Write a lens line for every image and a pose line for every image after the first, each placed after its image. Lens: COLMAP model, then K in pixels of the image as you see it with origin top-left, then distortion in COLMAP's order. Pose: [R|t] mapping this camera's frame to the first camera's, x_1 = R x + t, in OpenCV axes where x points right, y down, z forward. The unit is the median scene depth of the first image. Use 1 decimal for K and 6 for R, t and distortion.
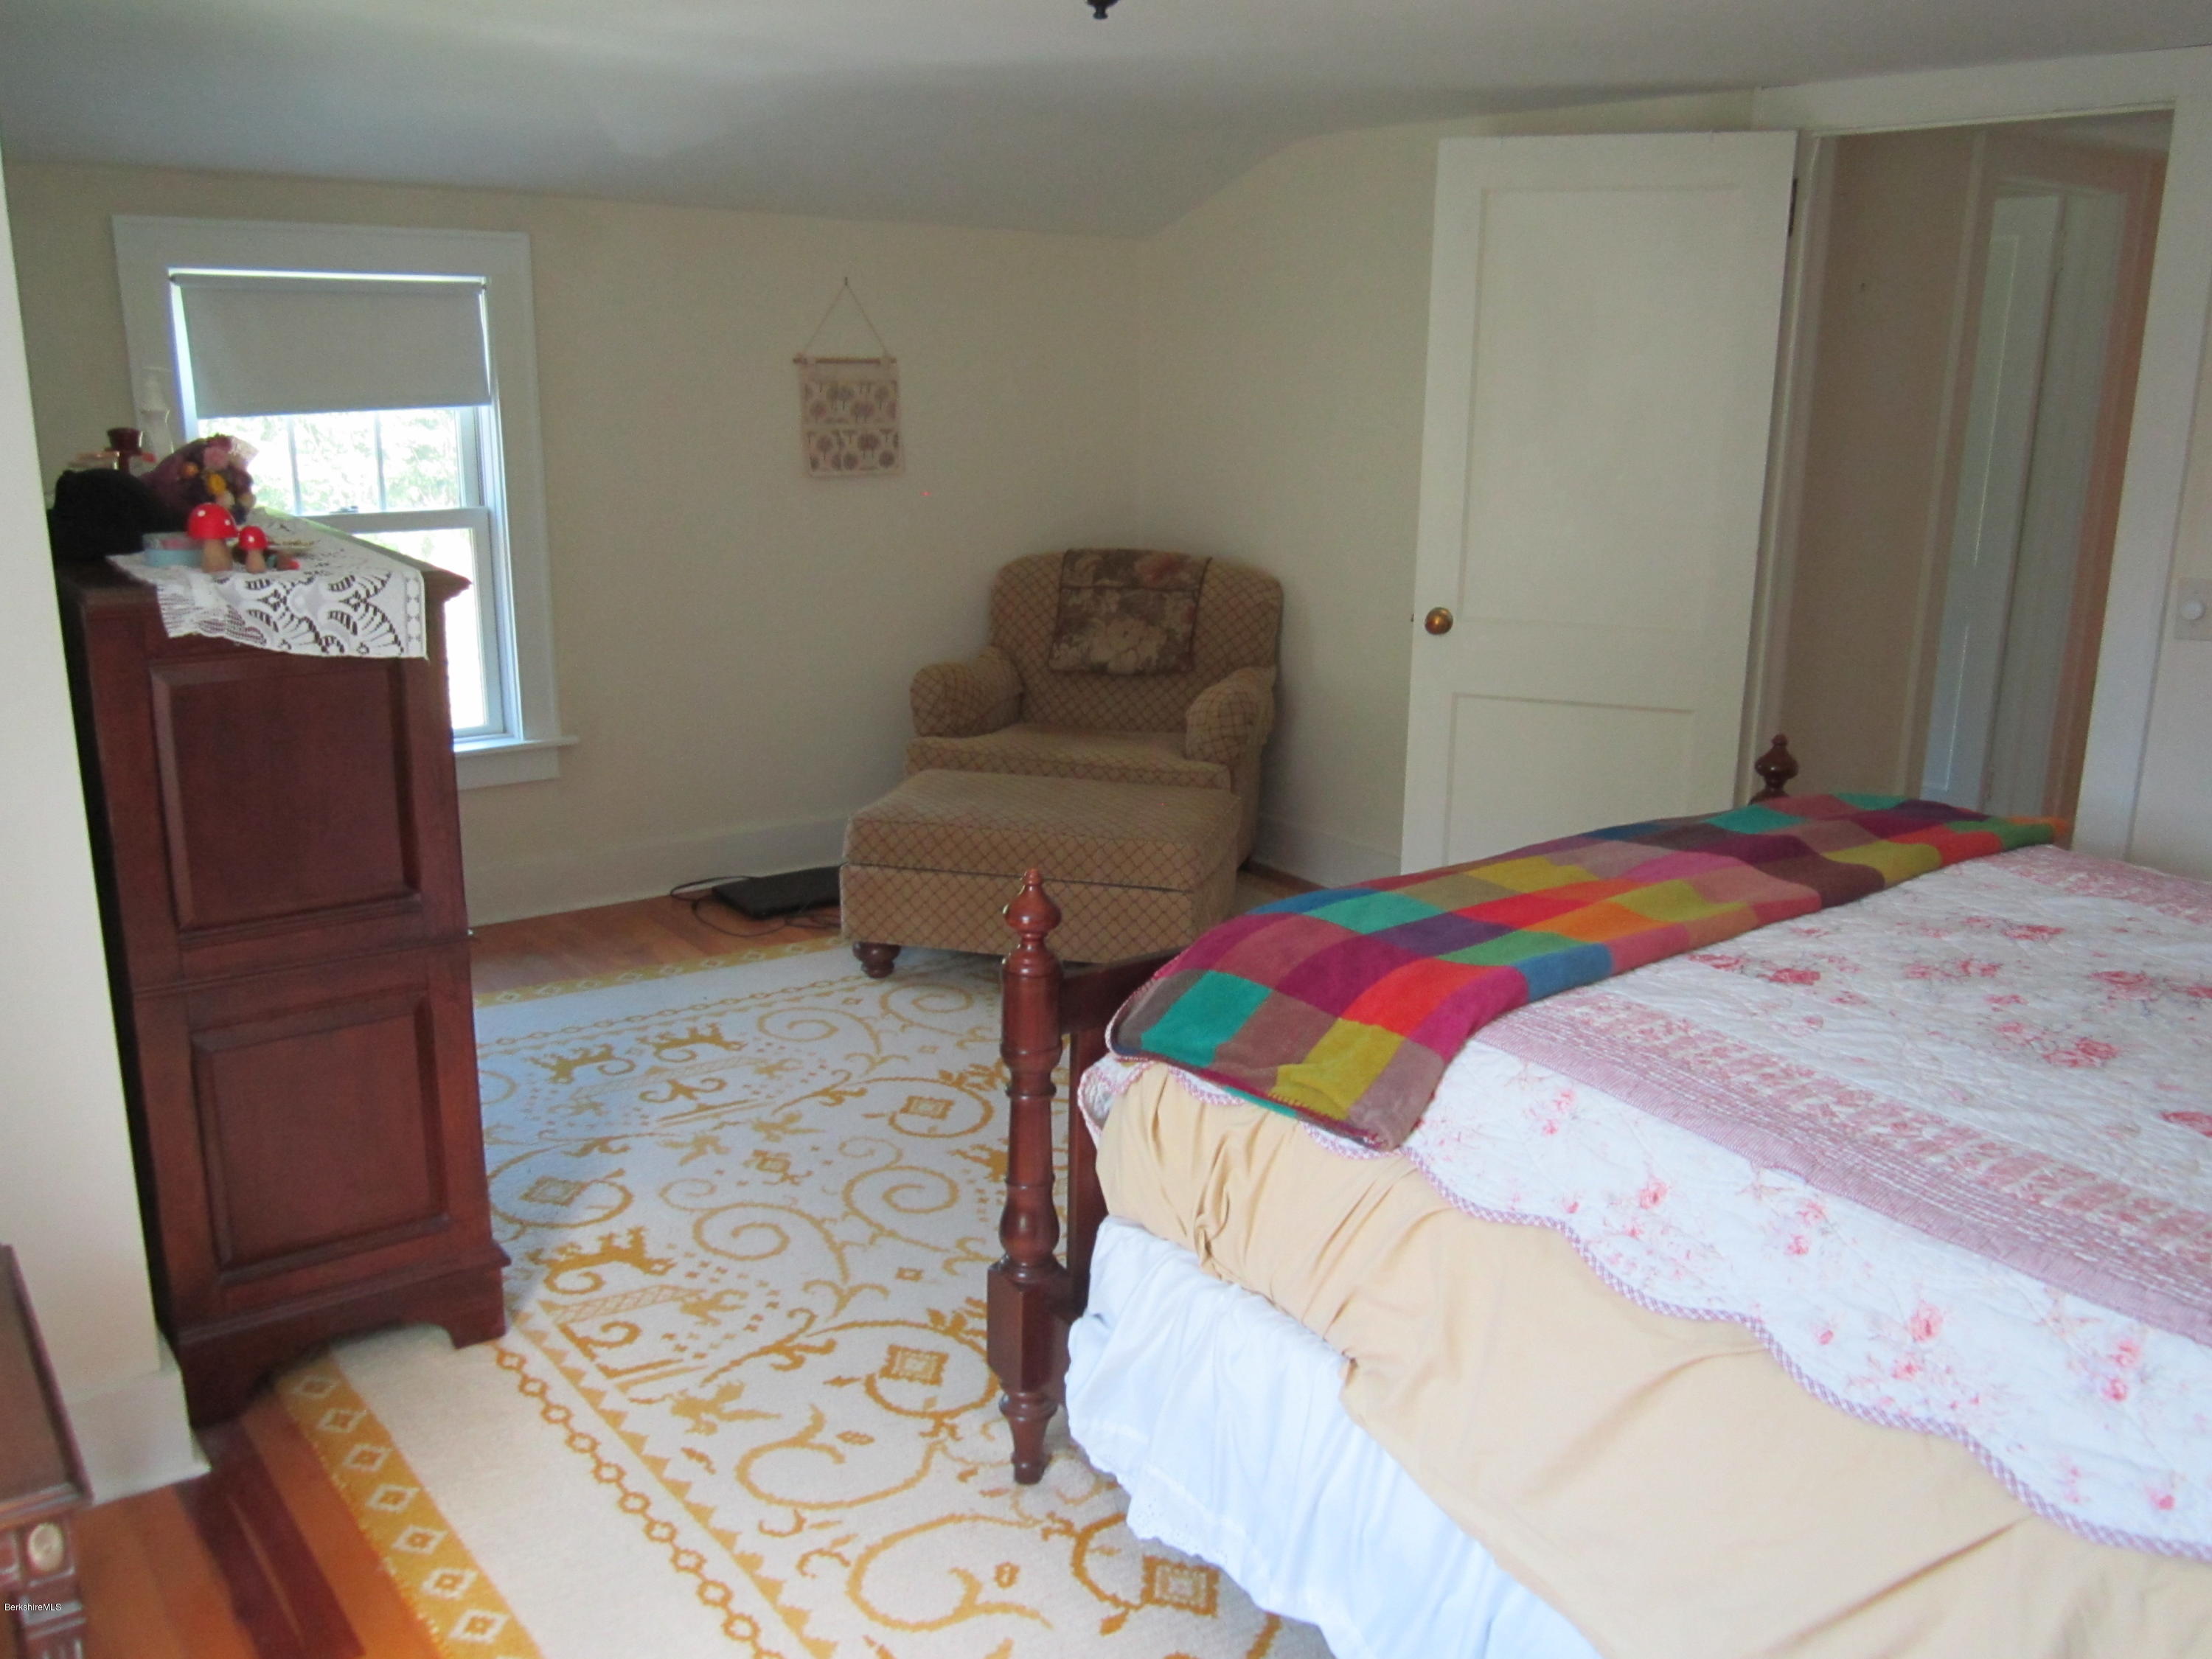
lens RADIAL K [[1847.0, 0, 1103.5], [0, 1847.0, 827.7], [0, 0, 1]] dist [-0.053115, 0.016870]
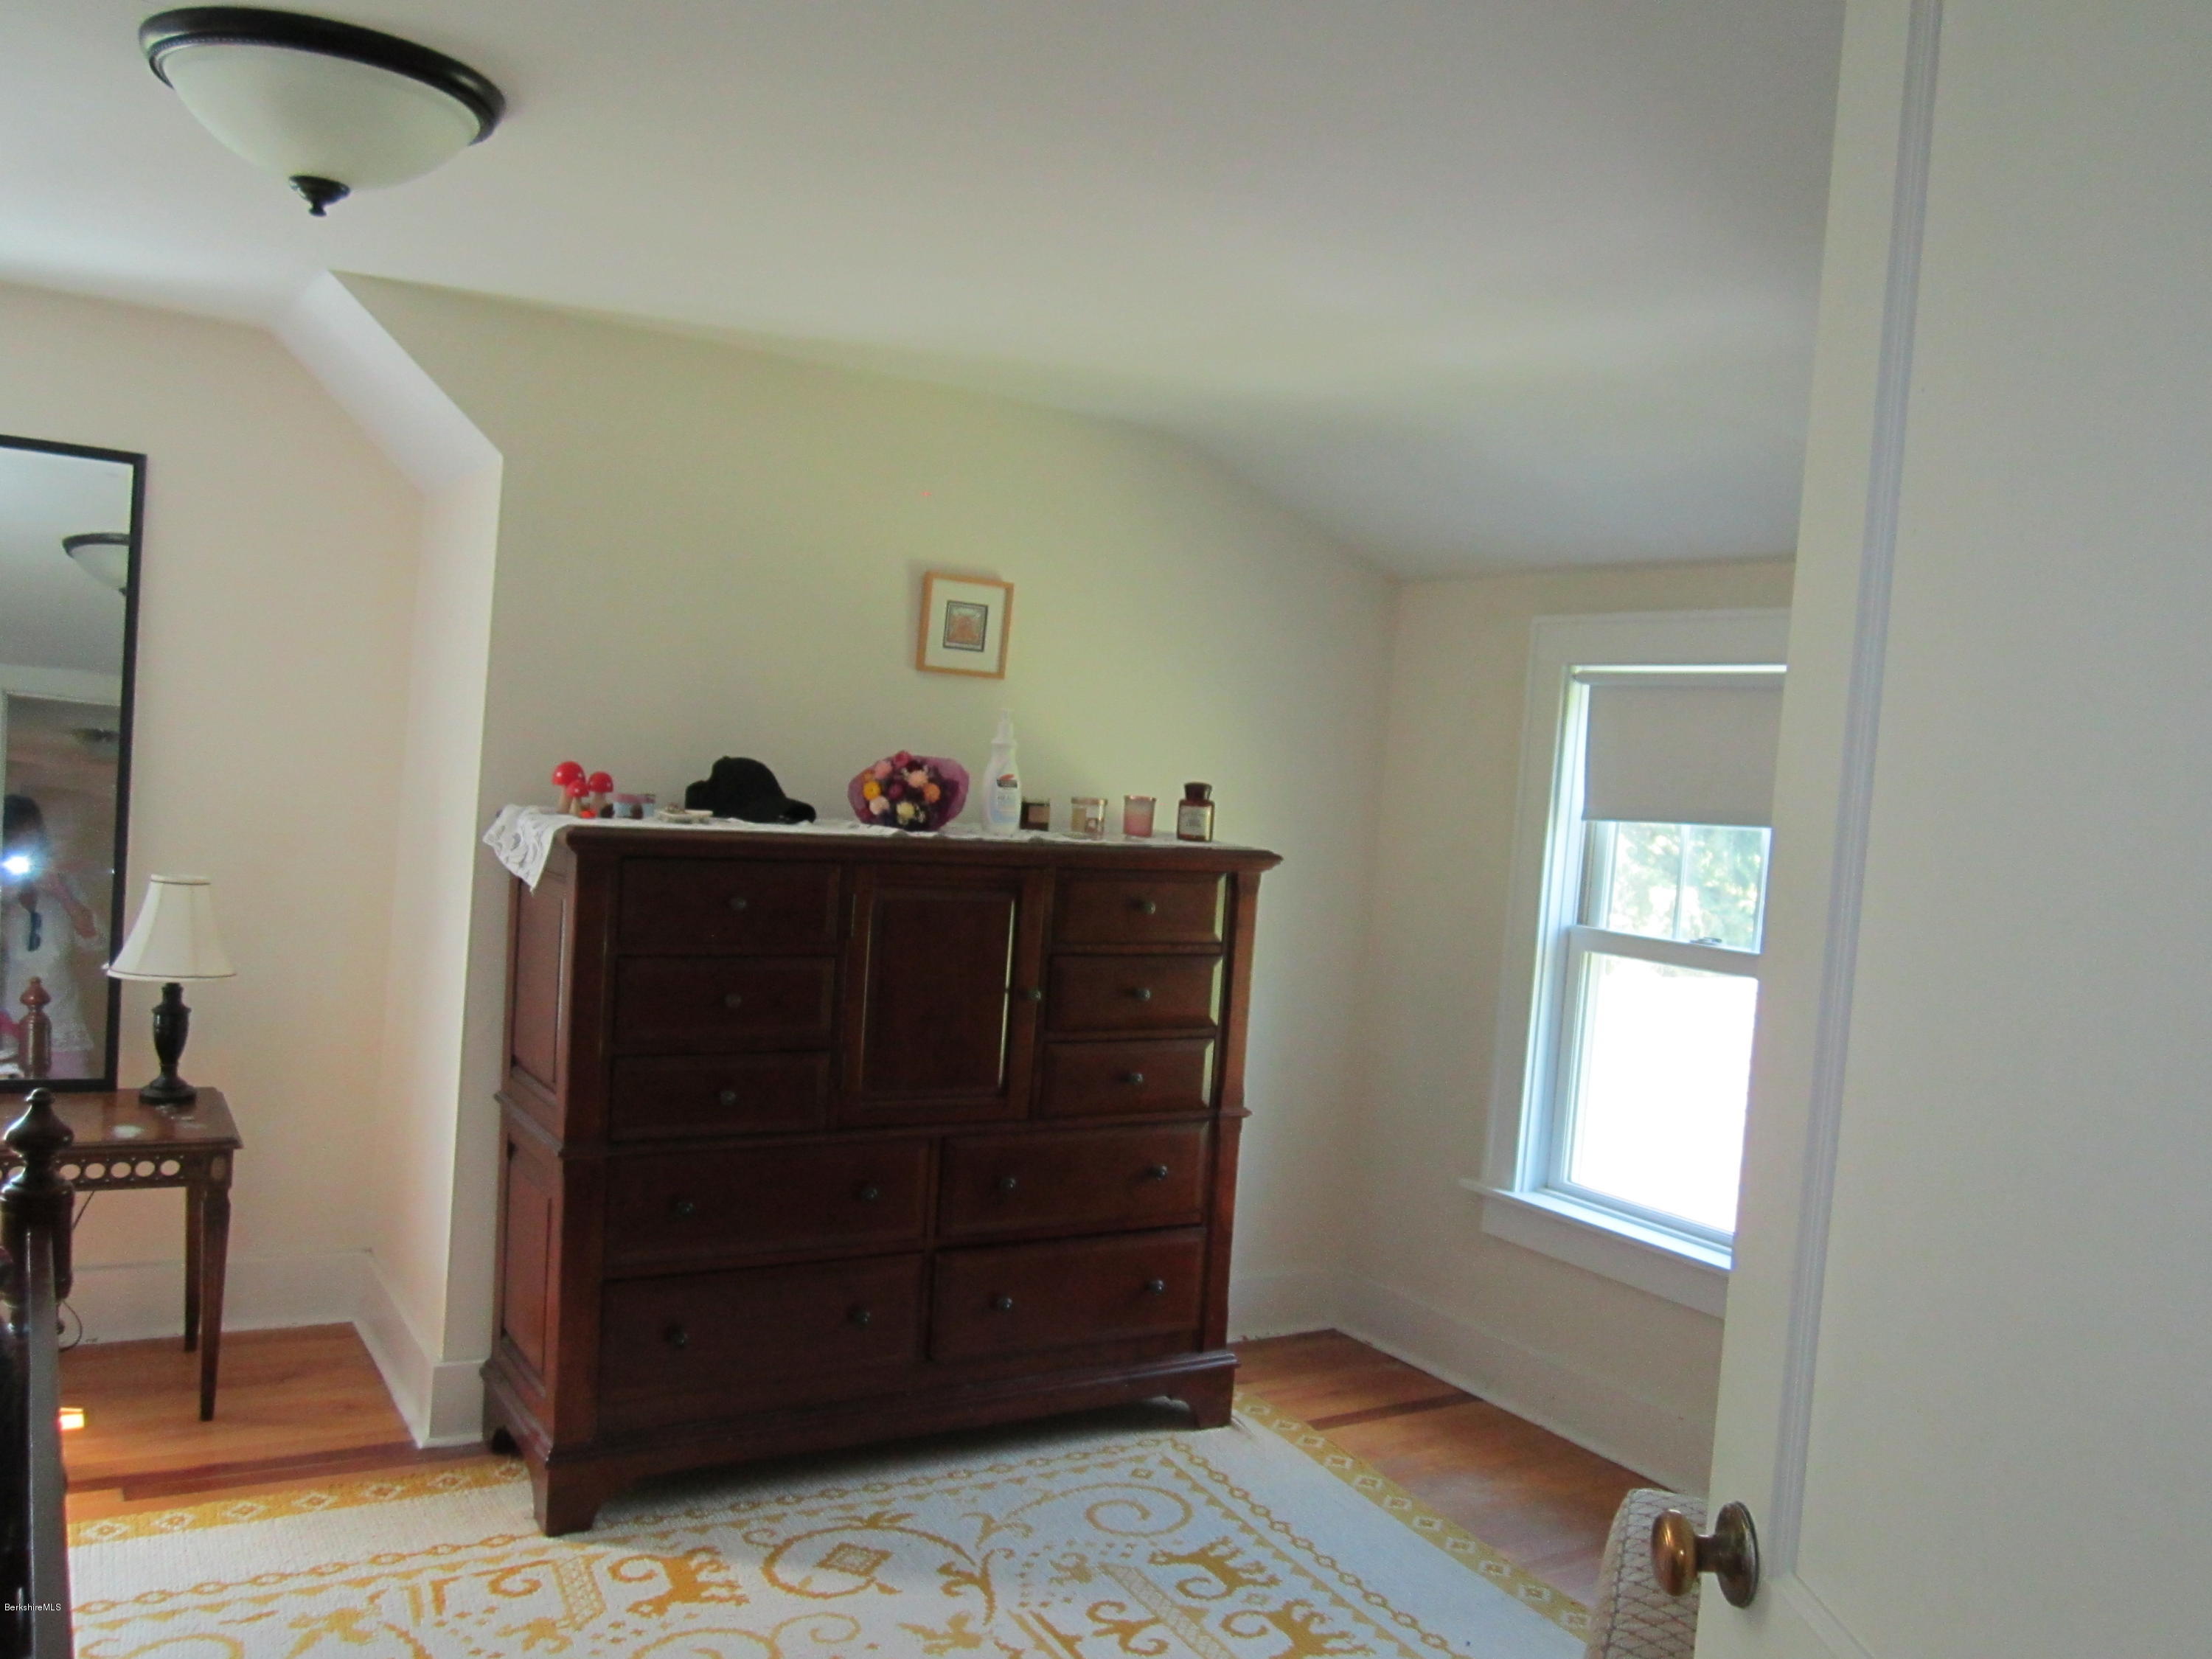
lens RADIAL K [[1847.0, 0, 1181.9], [0, 1847.0, 860.5], [0, 0, 1]] dist [-0.053115, 0.016870]
pose [[-0.085494, 0.036219, -0.995680, 0.643896], [-0.326777, 0.943042, 0.062362, -0.266883], [0.941227, 0.330697, -0.068789, 1.190333]]
